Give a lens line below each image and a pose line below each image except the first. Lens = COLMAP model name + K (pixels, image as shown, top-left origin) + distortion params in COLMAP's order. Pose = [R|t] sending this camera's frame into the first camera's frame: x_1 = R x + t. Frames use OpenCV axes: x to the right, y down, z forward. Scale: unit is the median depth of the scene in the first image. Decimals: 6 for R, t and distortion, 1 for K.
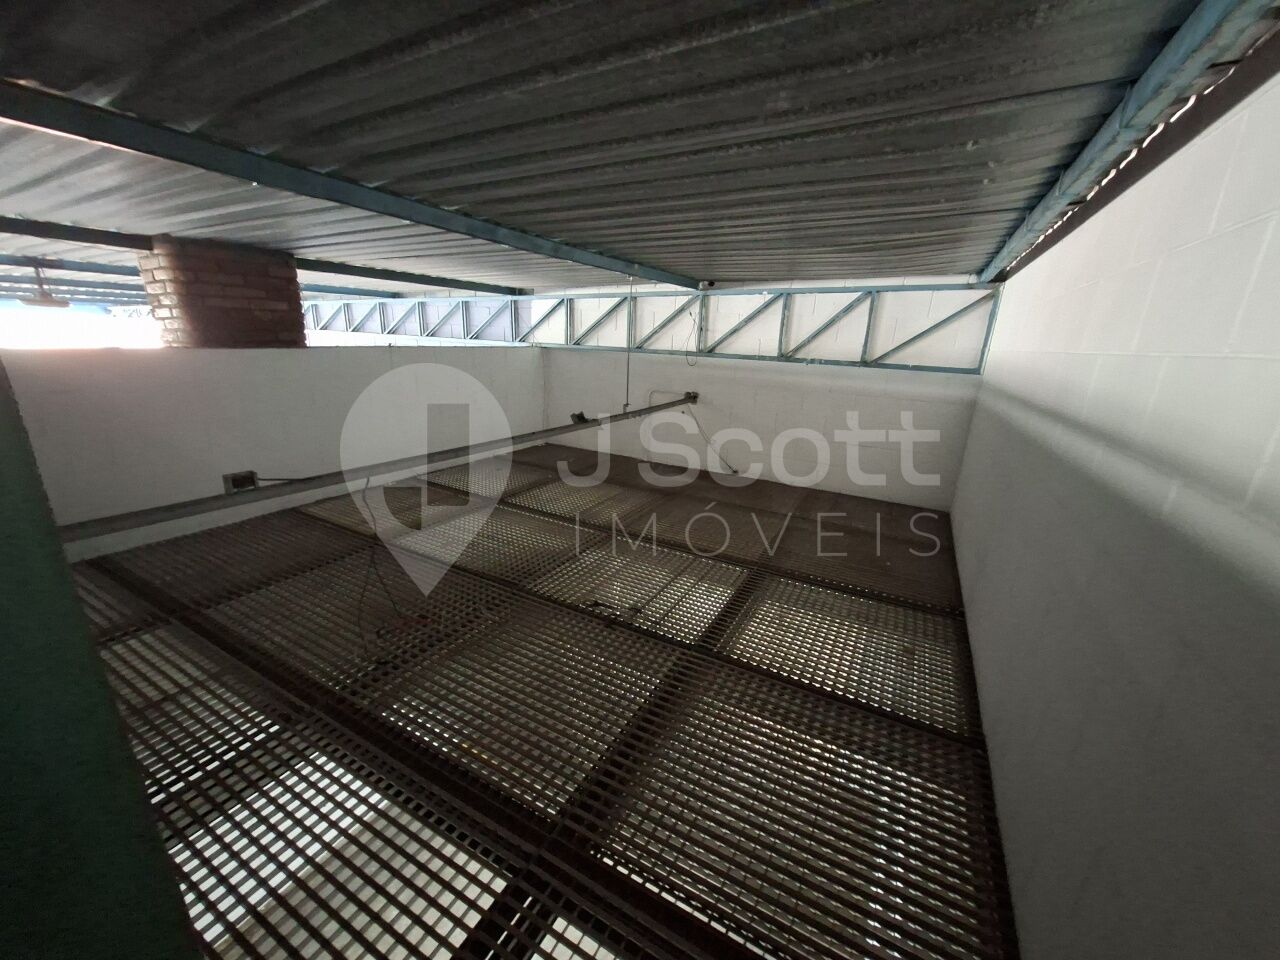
lens RADIAL K [[502.4, 0, 635.0], [0, 502.4, 483.4], [0, 0, 1]] dist [-0.005983, 0.003222]
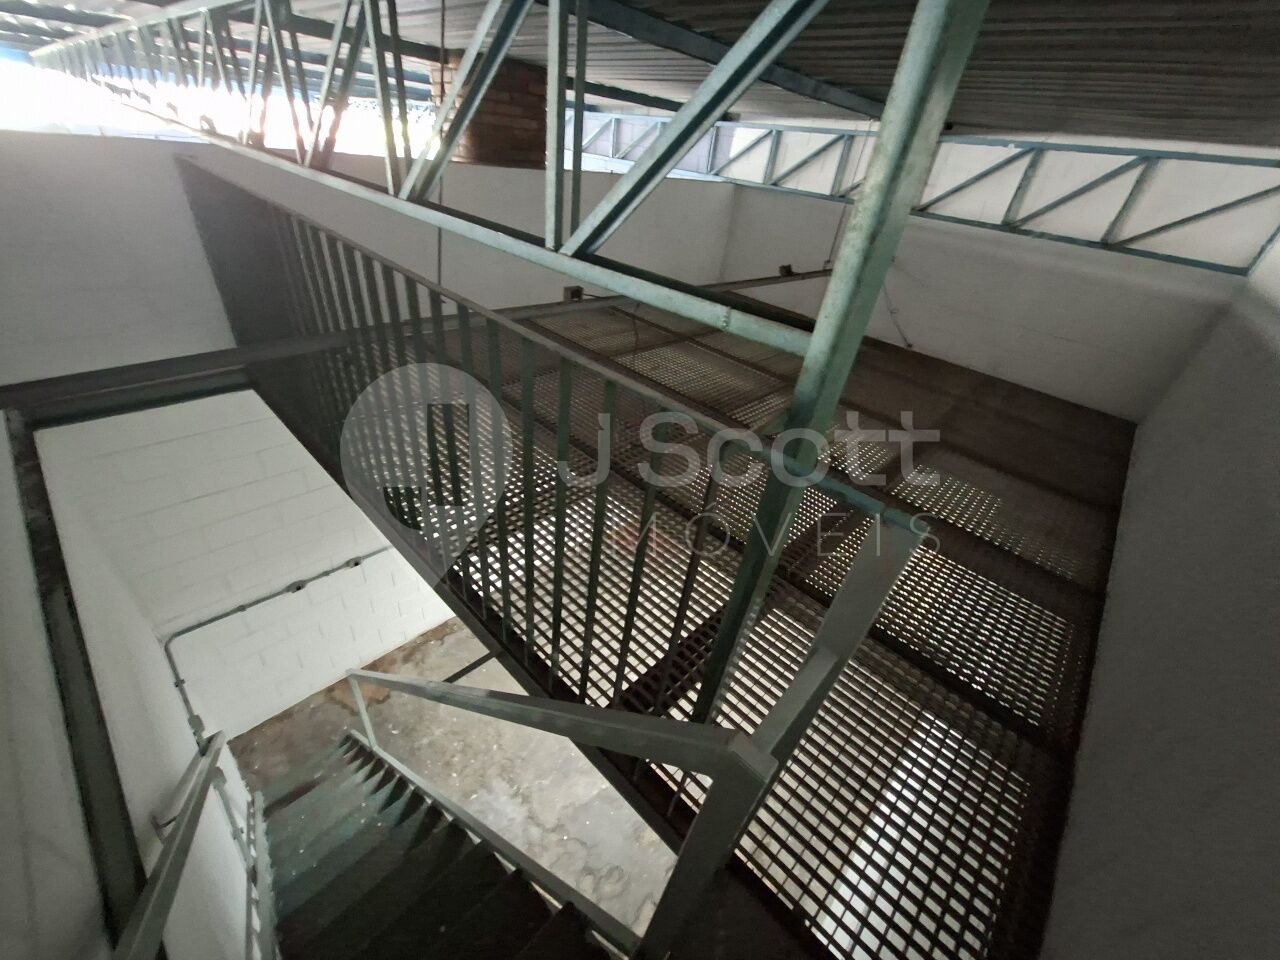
lens RADIAL K [[502.4, 0, 642.1], [0, 502.4, 483.8], [0, 0, 1]] dist [-0.005983, 0.003222]
pose [[0.964628, 0.202412, -0.168883, -0.104236], [-0.145835, 0.943436, 0.297758, 0.019272], [0.219600, -0.262597, 0.939584, -0.142396]]
